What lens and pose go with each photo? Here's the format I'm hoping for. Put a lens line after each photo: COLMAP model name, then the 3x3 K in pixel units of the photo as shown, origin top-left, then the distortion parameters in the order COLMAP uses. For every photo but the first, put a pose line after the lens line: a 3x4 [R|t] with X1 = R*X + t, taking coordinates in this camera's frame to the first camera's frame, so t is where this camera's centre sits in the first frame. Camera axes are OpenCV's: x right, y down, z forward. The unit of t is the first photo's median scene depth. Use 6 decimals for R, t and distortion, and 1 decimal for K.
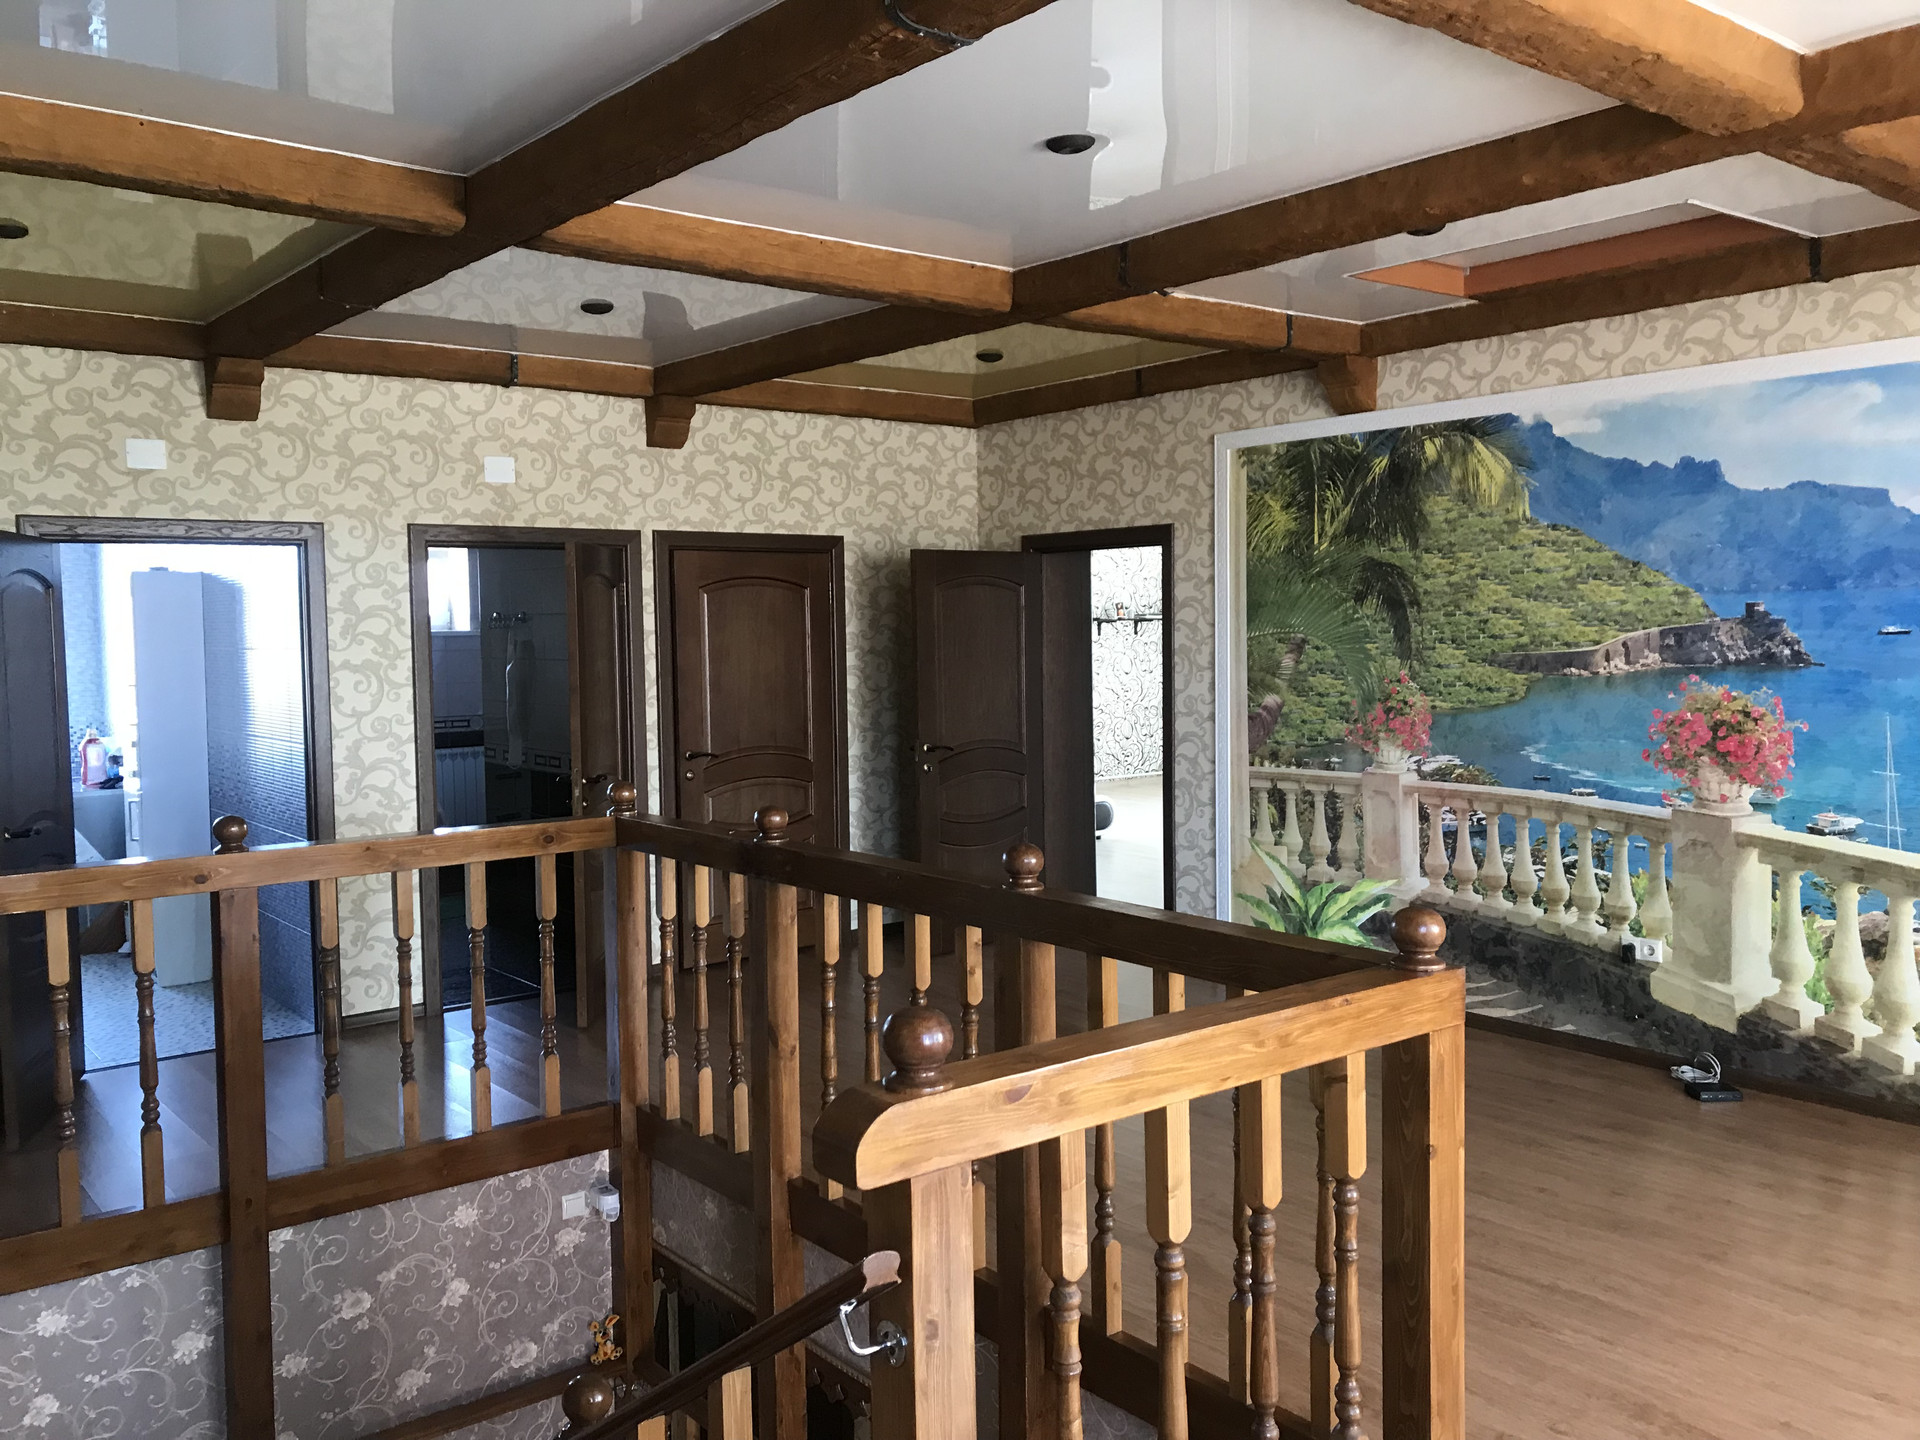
lens RADIAL K [[1577.6, 0, 964.5], [0, 1577.6, 732.9], [0, 0, 1]] dist [0.046837, -0.036192]
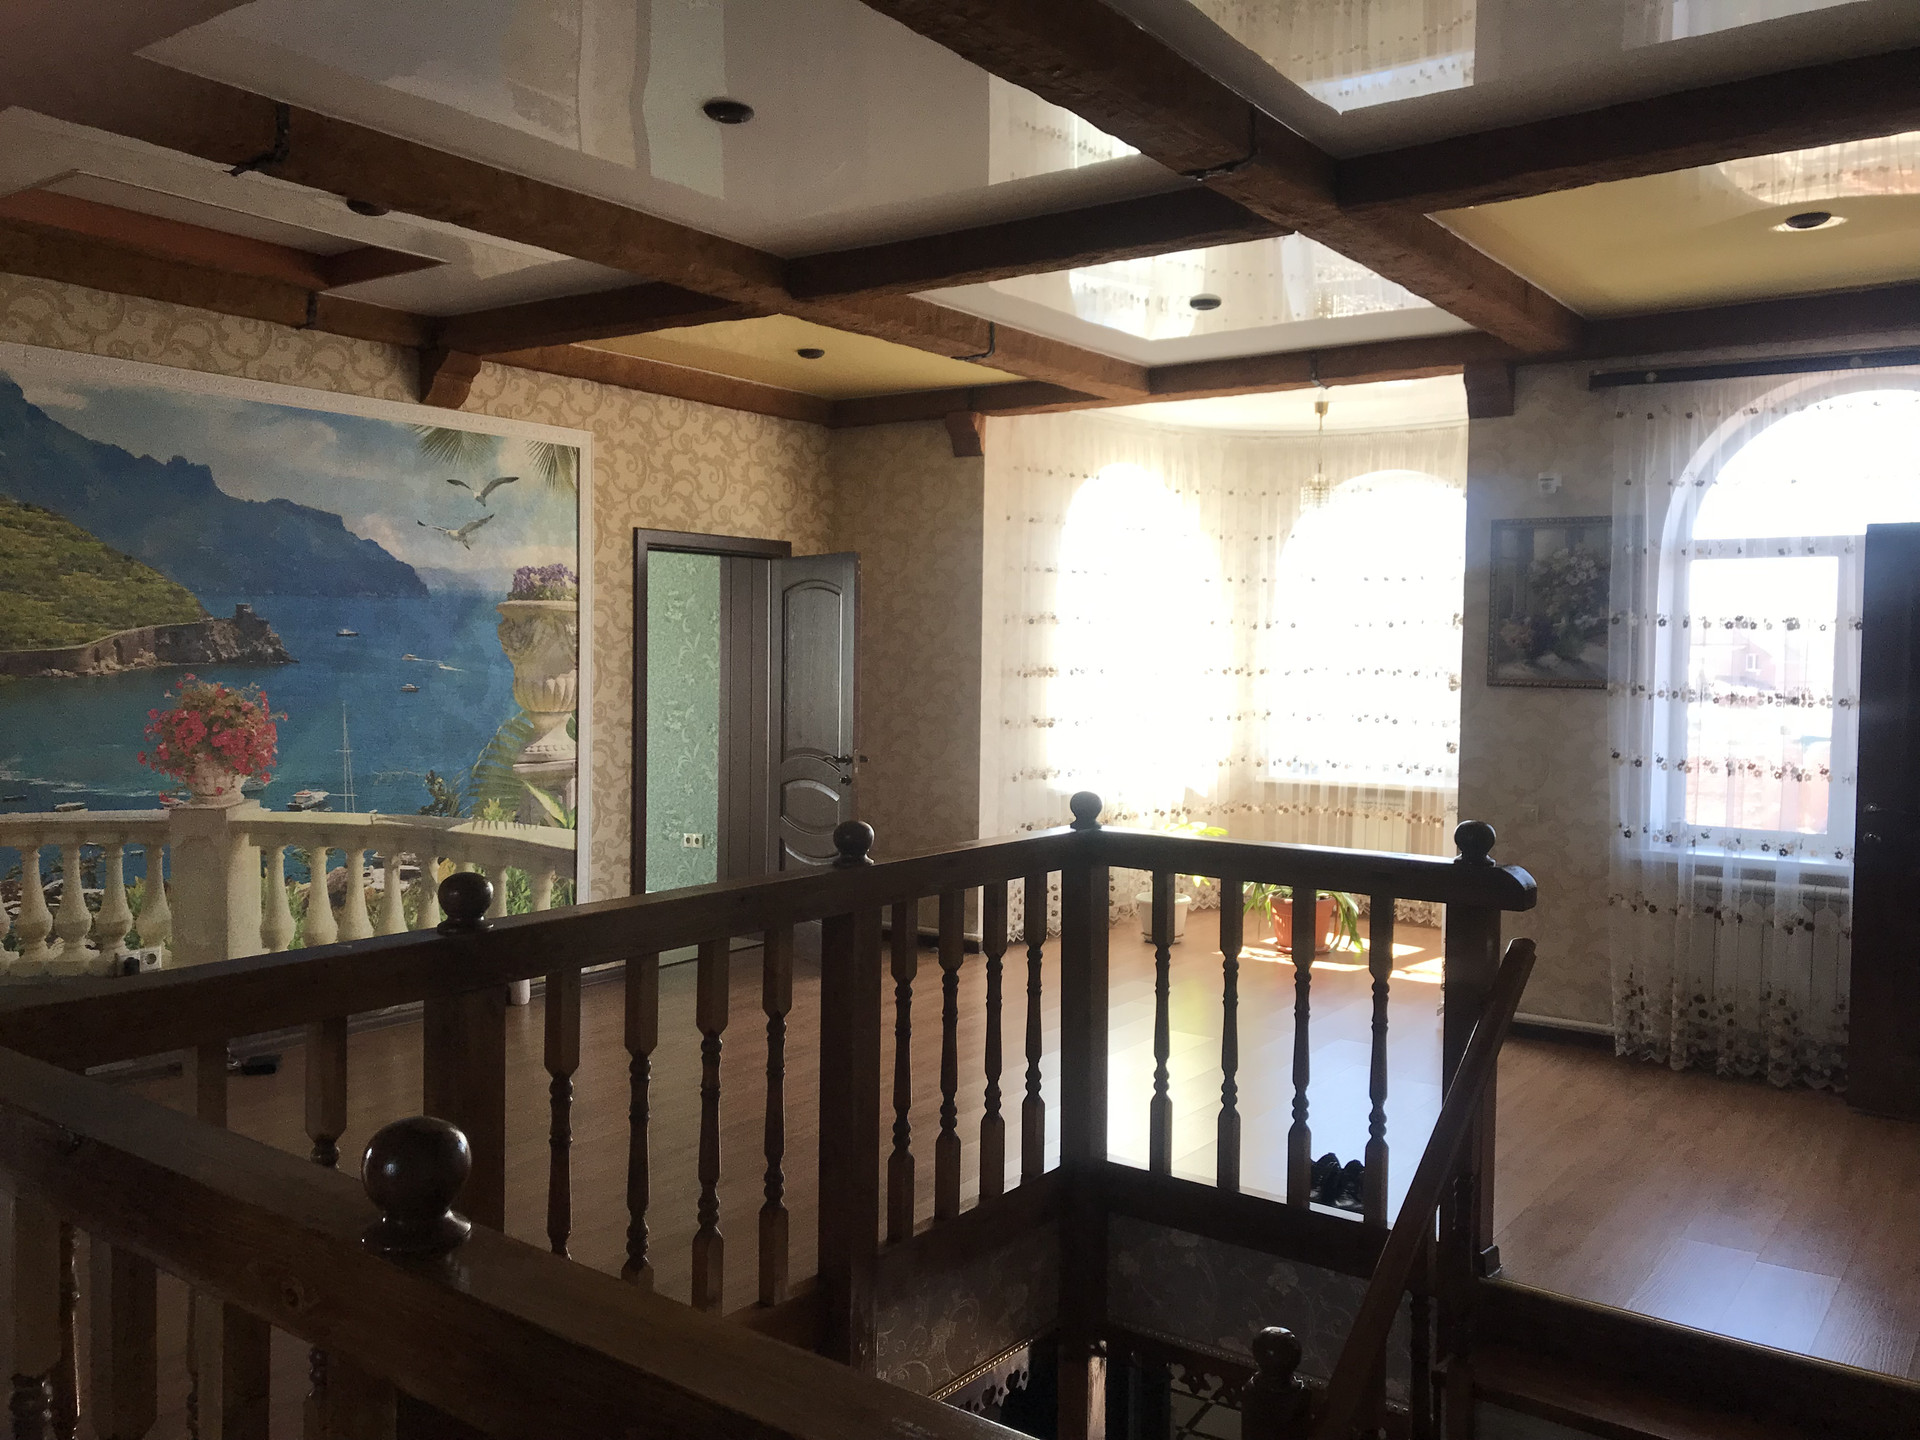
lens RADIAL K [[1577.6, 0, 963.4], [0, 1577.6, 700.9], [0, 0, 1]] dist [0.046837, -0.036192]
pose [[-0.258919, -0.036698, 0.965202, -0.639567], [0.045436, 0.997709, 0.050122, -0.046834], [-0.964830, 0.056832, -0.256659, 0.777113]]
